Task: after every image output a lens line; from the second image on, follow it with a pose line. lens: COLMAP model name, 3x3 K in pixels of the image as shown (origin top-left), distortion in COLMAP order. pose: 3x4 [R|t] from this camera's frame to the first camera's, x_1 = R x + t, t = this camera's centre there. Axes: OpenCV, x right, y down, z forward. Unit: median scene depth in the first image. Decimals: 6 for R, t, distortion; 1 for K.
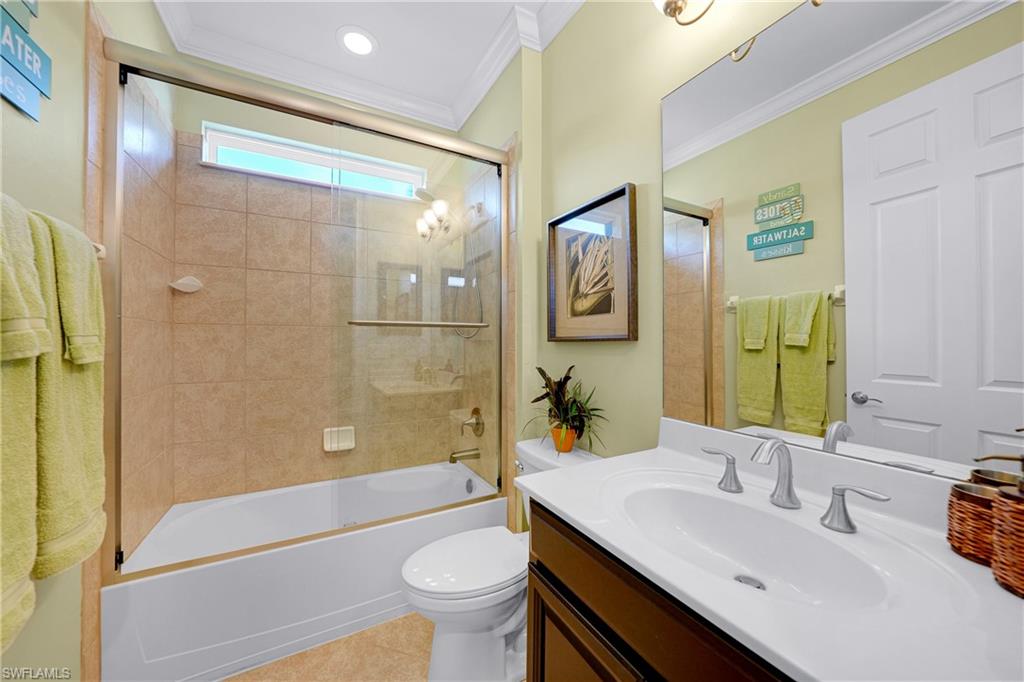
lens RADIAL K [[364.1, 0, 517.1], [0, 364.1, 338.0], [0, 0, 1]] dist [-0.014133, 0.000504]
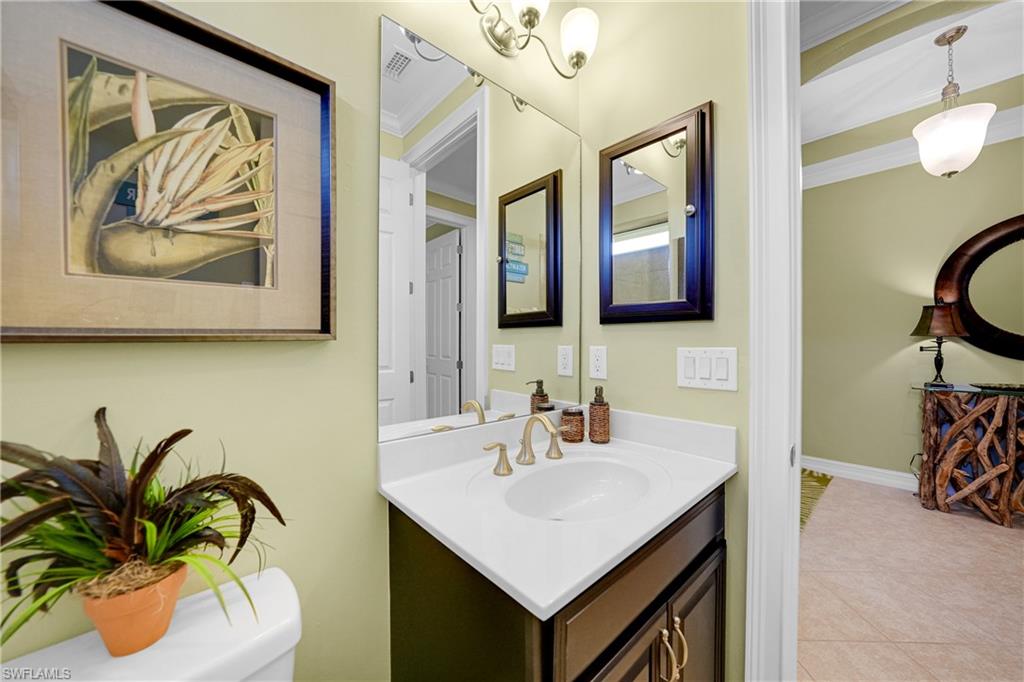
lens RADIAL K [[364.1, 0, 517.1], [0, 364.1, 338.0], [0, 0, 1]] dist [-0.014133, 0.000504]
pose [[-0.224922, 0.008495, 0.974340, -0.307006], [-0.006582, 0.999926, -0.010238, 0.007397], [-0.974355, -0.008715, -0.224850, 0.720391]]
